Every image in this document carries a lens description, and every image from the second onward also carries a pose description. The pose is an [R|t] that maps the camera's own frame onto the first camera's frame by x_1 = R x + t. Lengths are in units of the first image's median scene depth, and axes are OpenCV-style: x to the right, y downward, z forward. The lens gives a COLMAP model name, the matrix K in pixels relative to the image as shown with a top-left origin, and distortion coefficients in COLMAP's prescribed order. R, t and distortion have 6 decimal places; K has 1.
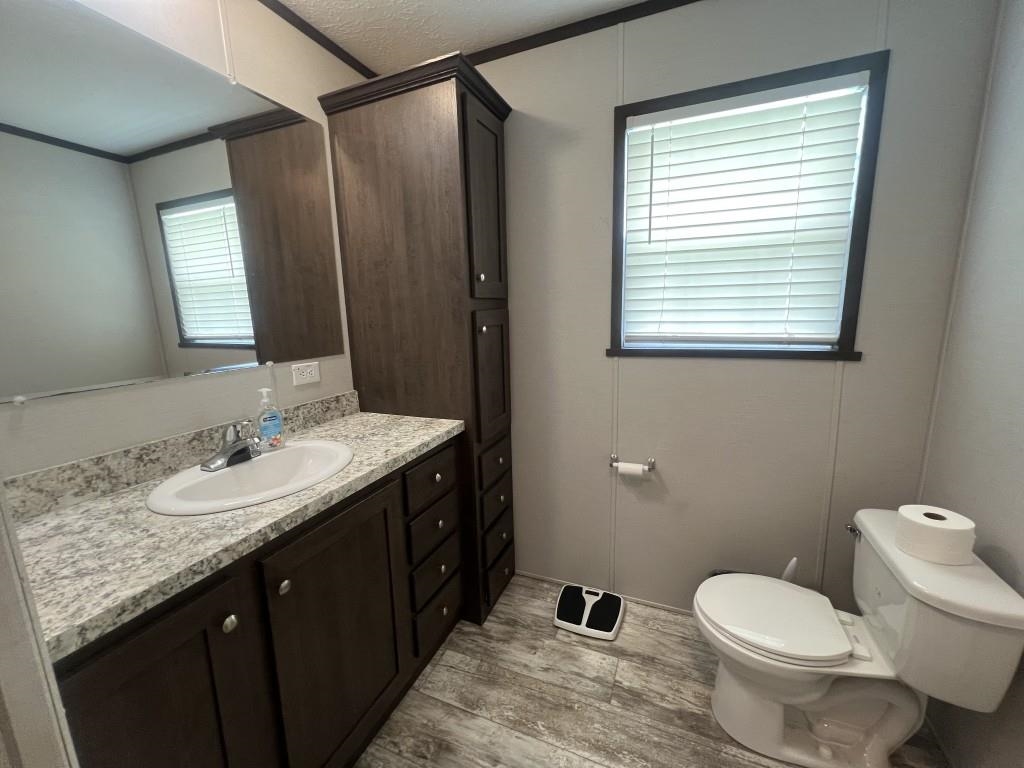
lens RADIAL K [[406.9, 0, 510.9], [0, 406.9, 380.6], [0, 0, 1]] dist [0.001683, 0.000012]
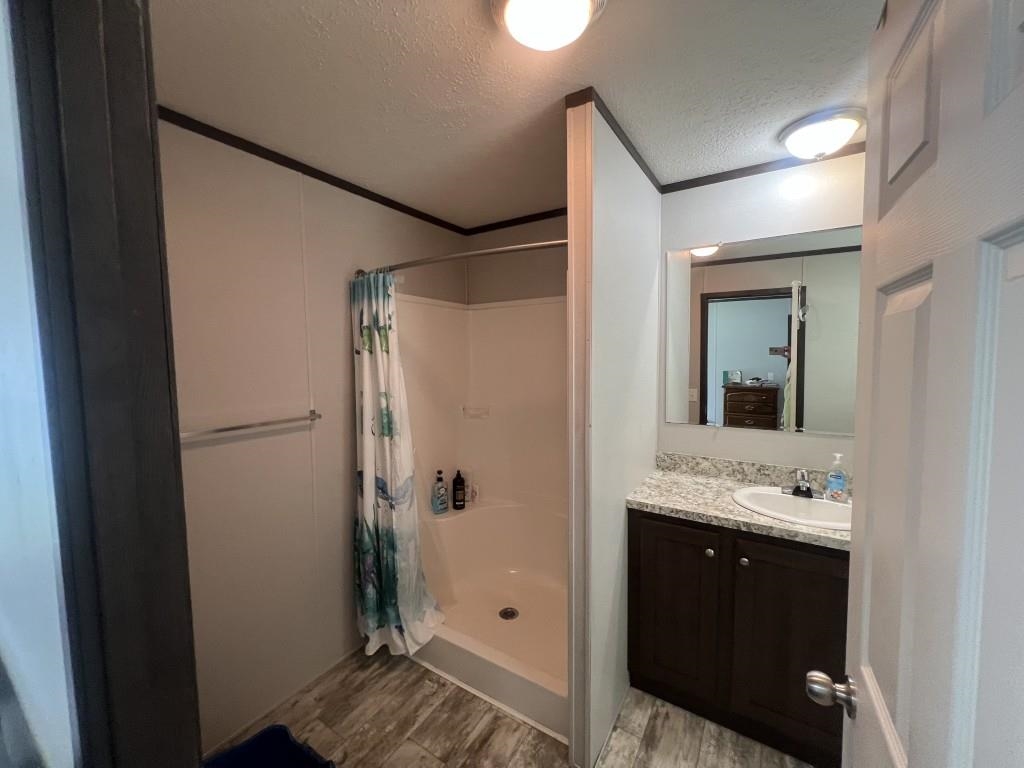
lens RADIAL K [[406.9, 0, 512.0], [0, 406.9, 380.2], [0, 0, 1]] dist [0.001683, 0.000012]
pose [[-0.156643, 0.091666, -0.983392, 1.178505], [-0.158087, 0.980519, 0.116580, -0.281405], [0.974921, 0.173723, -0.139100, 0.140605]]
